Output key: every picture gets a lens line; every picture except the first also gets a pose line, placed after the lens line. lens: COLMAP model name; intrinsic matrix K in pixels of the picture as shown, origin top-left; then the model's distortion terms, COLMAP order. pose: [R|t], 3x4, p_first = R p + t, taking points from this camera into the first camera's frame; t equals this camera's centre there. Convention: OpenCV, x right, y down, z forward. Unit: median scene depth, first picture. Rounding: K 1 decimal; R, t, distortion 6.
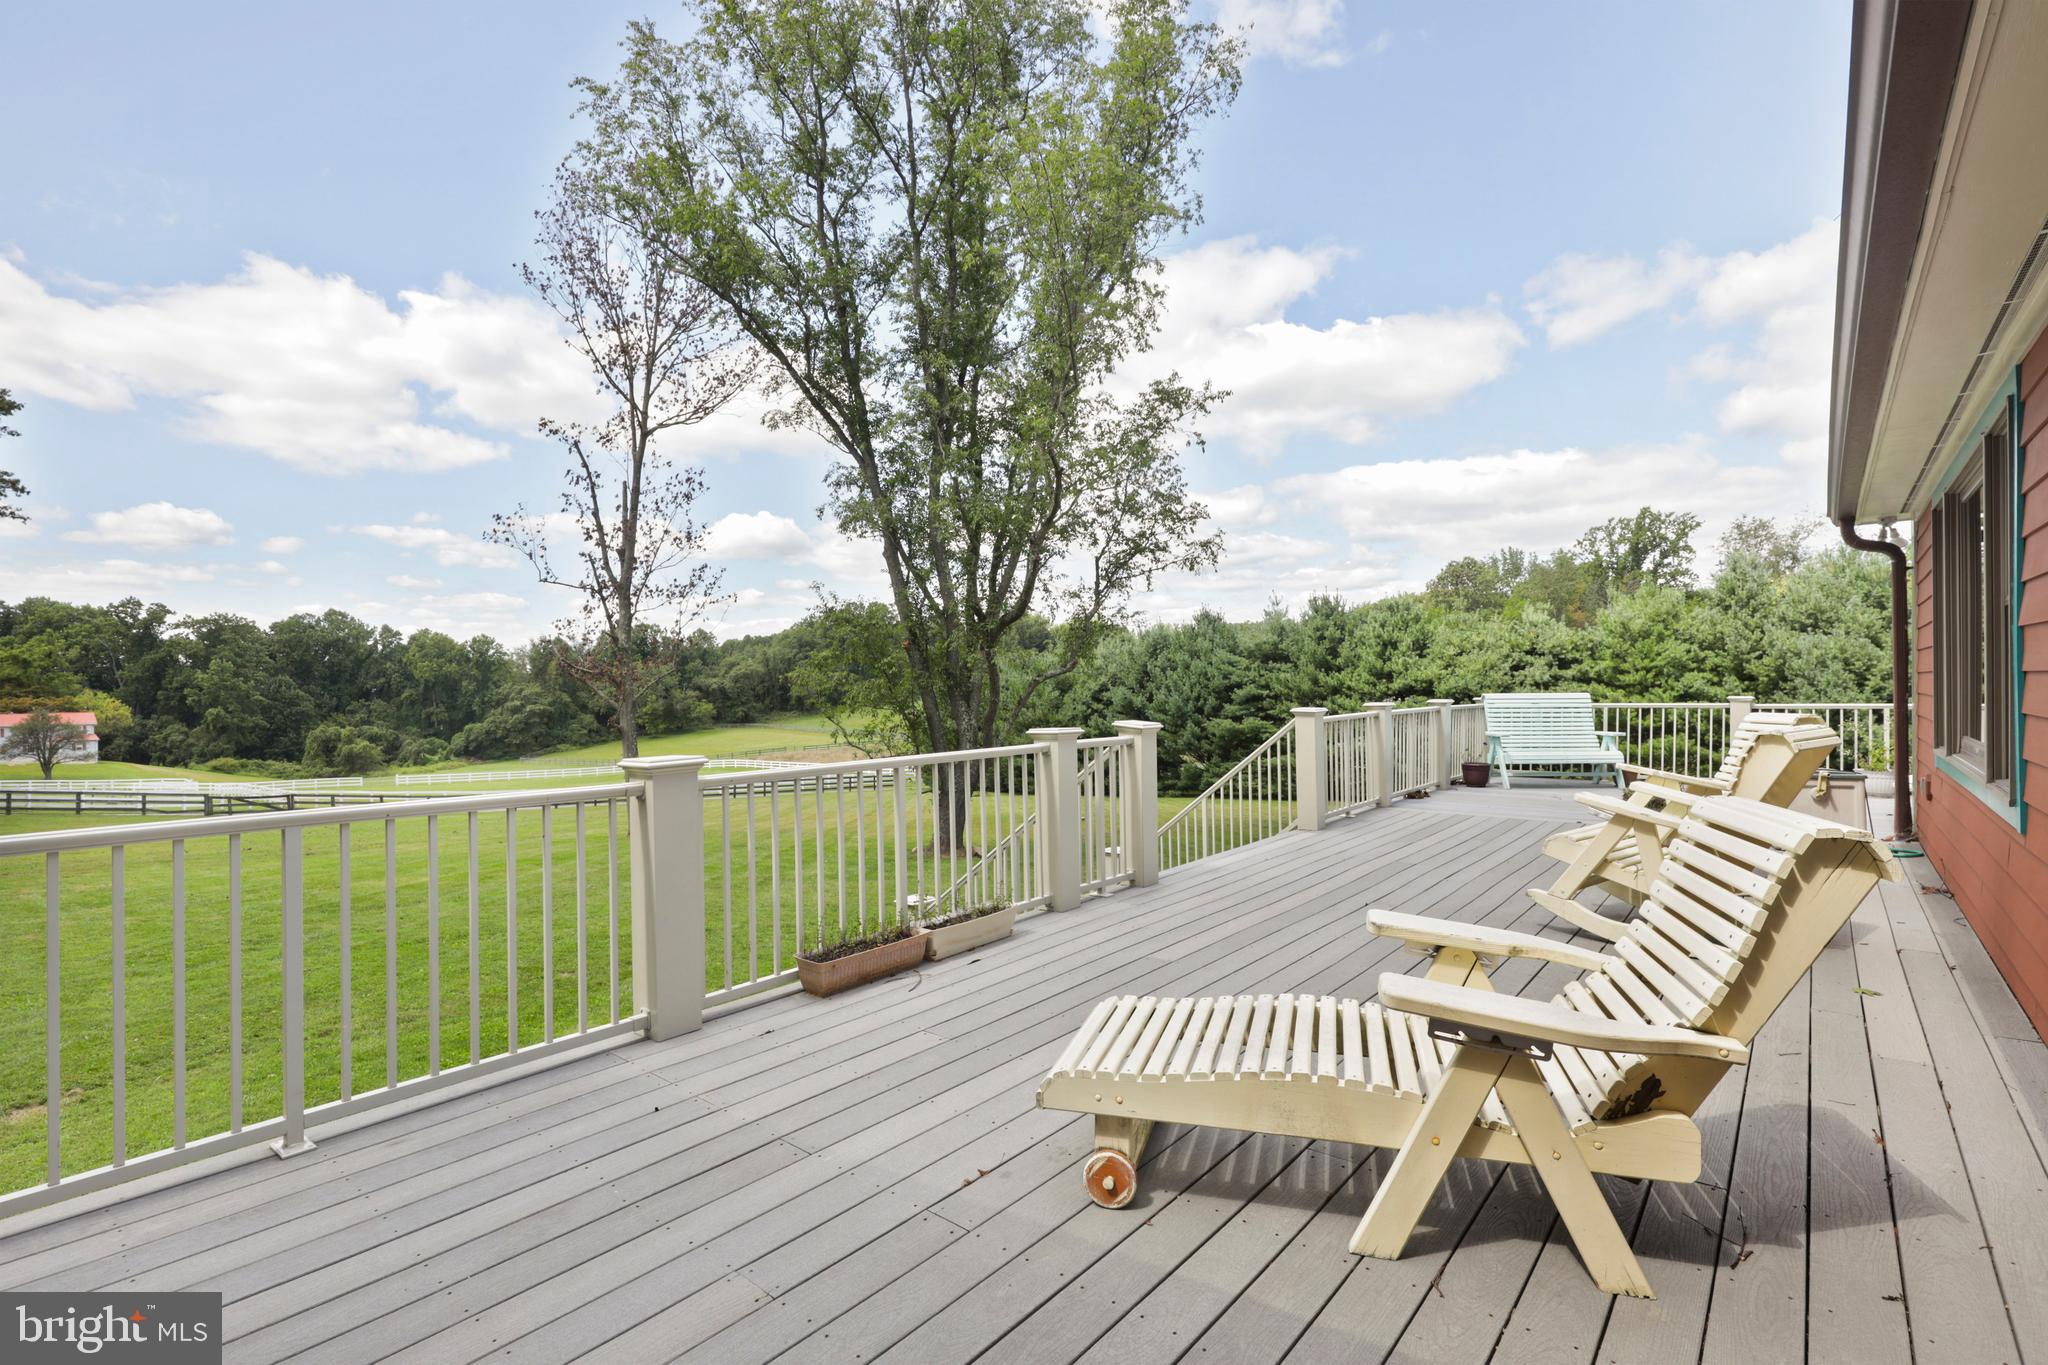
lens RADIAL K [[935.6, 0, 1041.3], [0, 935.6, 674.9], [0, 0, 1]] dist [0.002226, -0.001038]
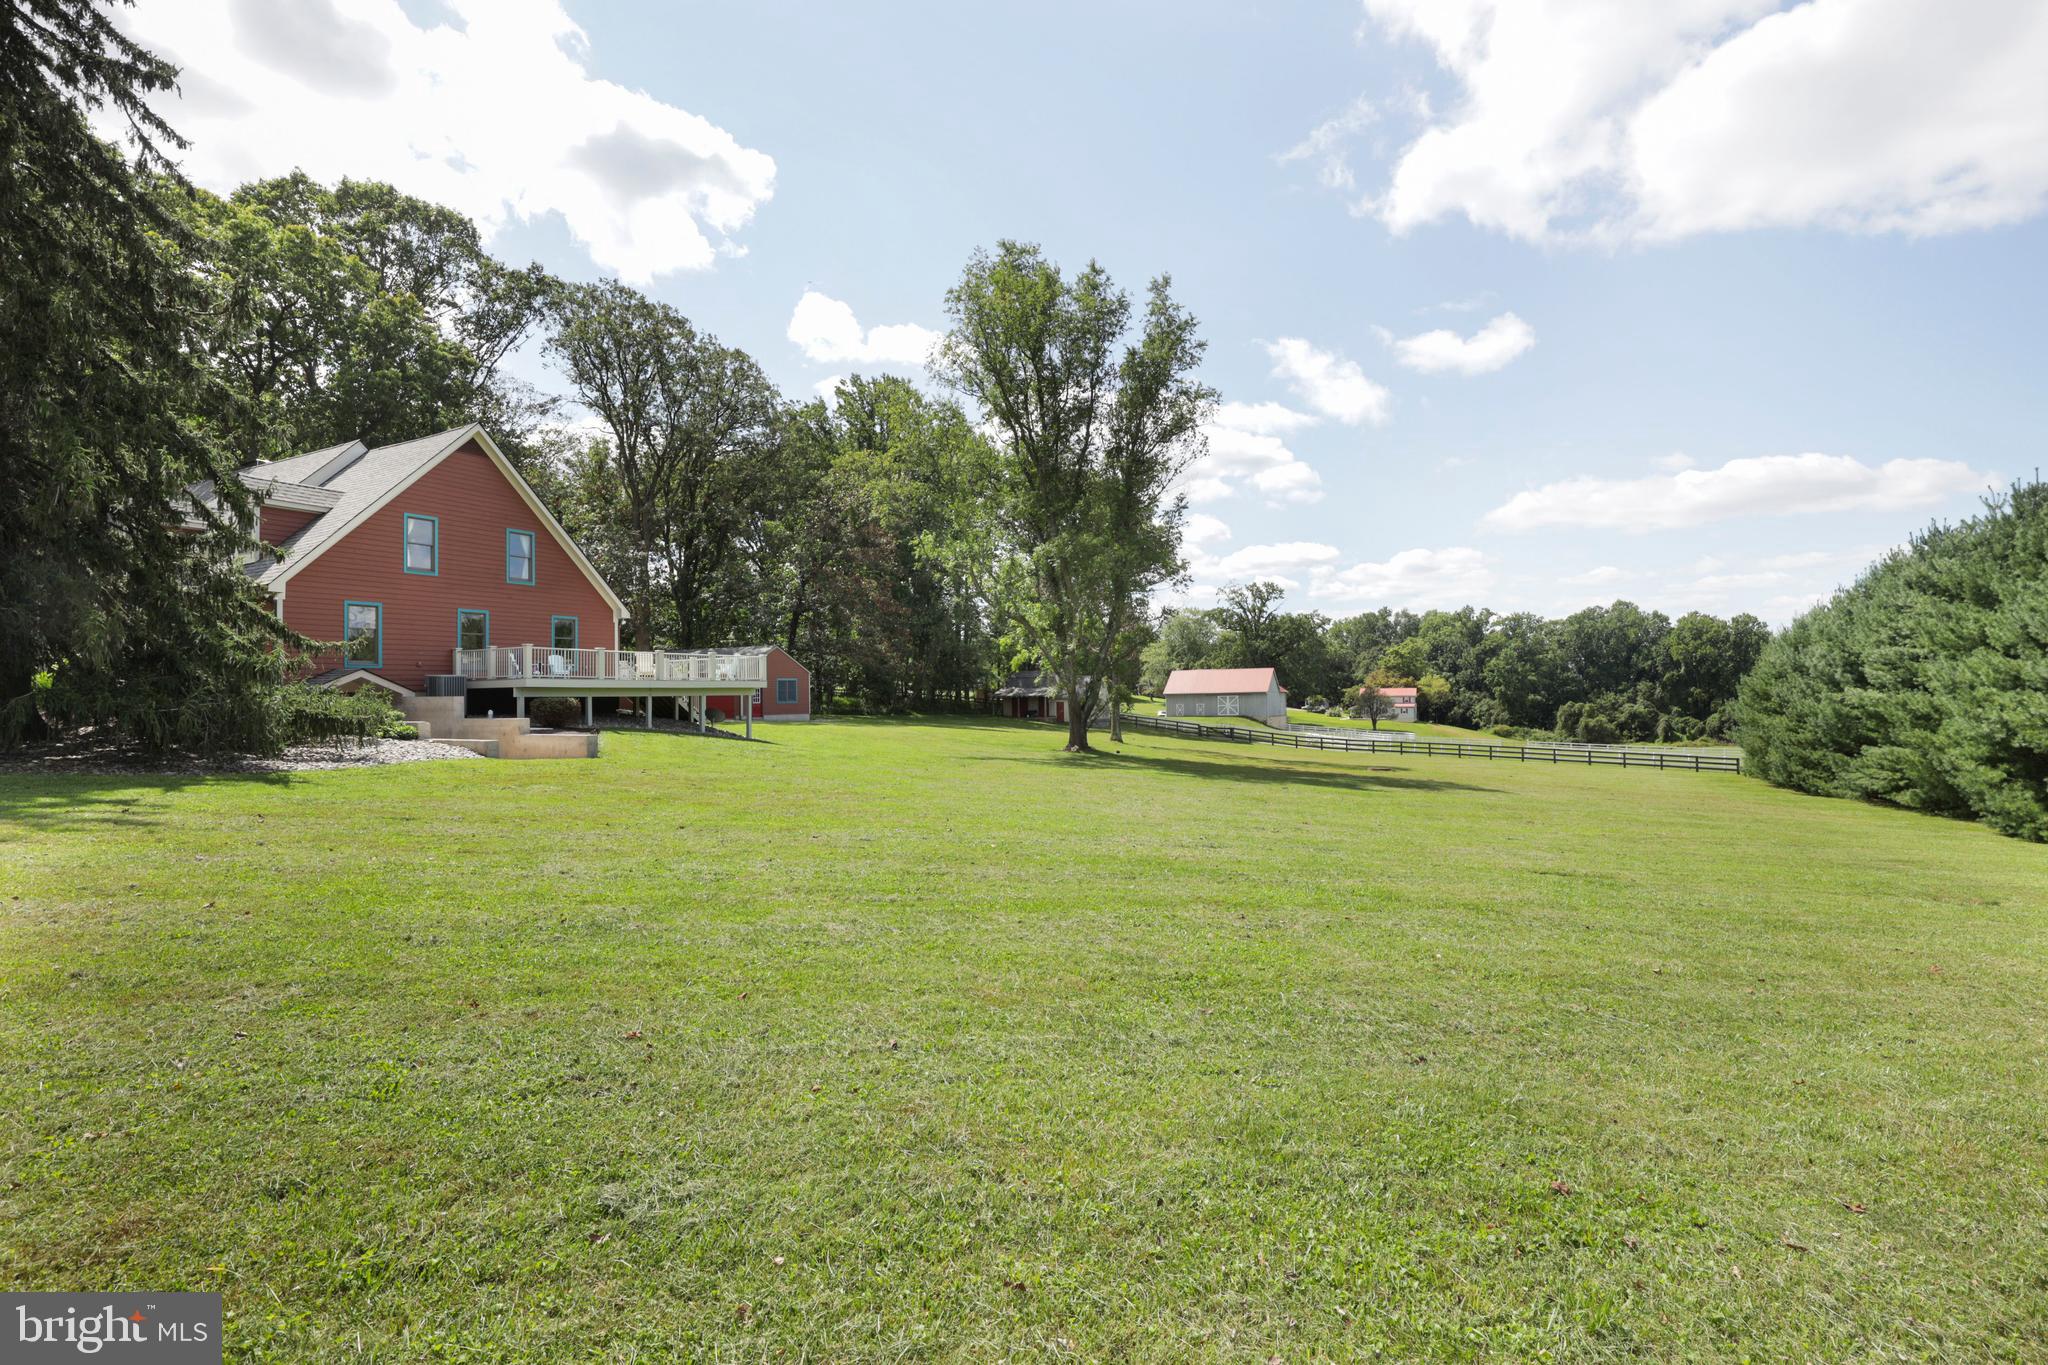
lens RADIAL K [[935.6, 0, 1006.2], [0, 935.6, 679.7], [0, 0, 1]] dist [0.002226, -0.001038]
pose [[0.155639, 0.000434, -0.987814, 0.922683], [0.020199, 0.999789, 0.003622, 0.024130], [0.987607, -0.020516, 0.155598, 0.348936]]
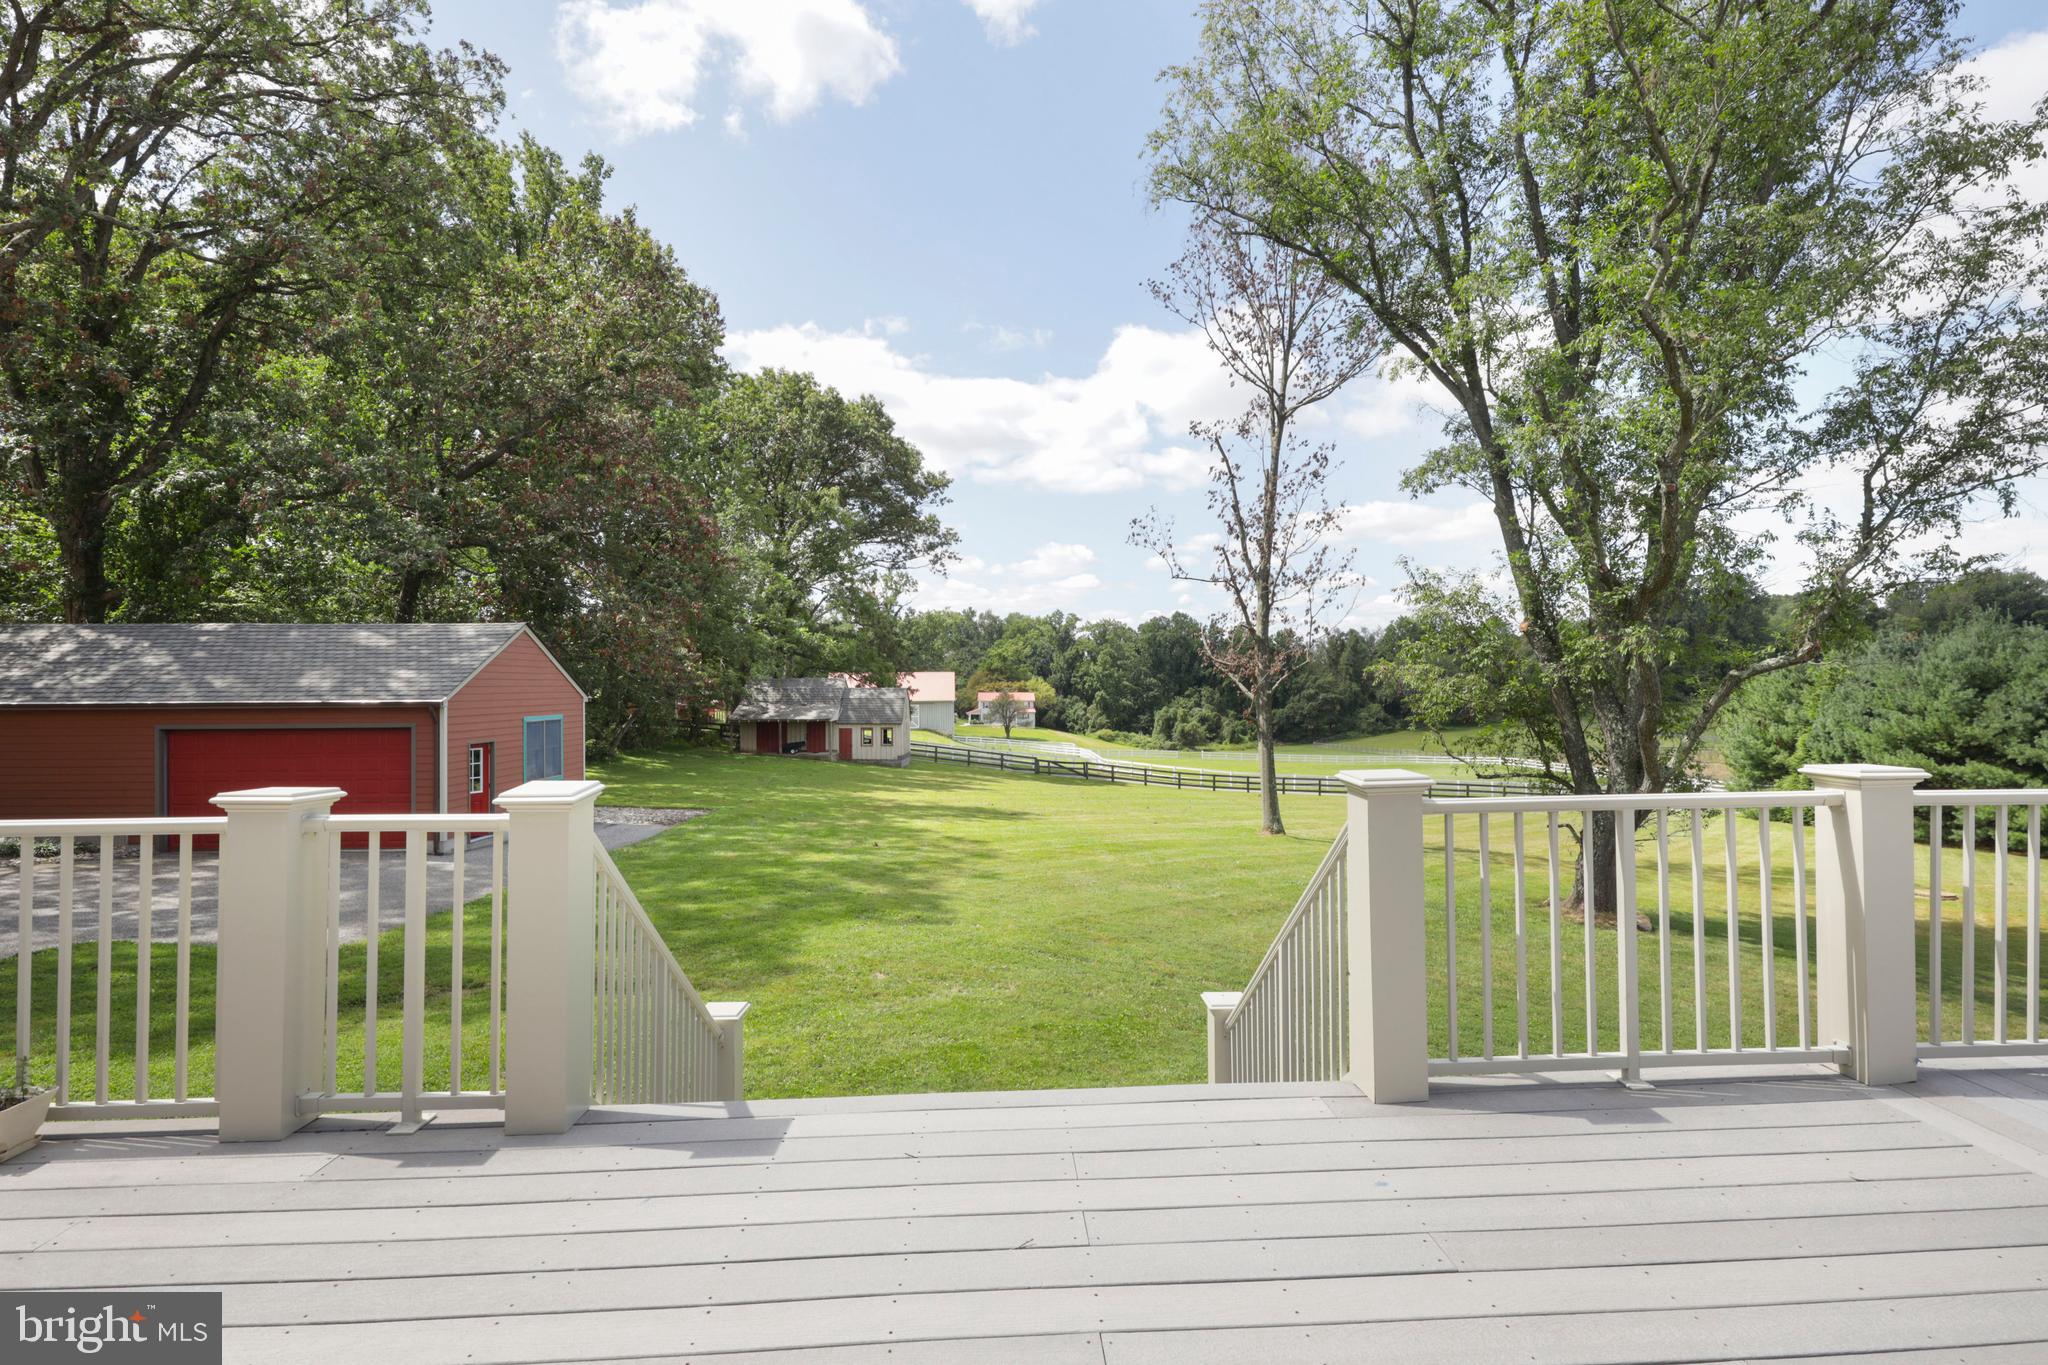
lens RADIAL K [[935.6, 0, 1035.9], [0, 935.6, 669.2], [0, 0, 1]] dist [0.002226, -0.001038]
pose [[0.678331, 0.000488, -0.734756, 0.079429], [0.003144, 0.999989, 0.003566, -0.001310], [0.734750, -0.004729, 0.678322, 0.110796]]
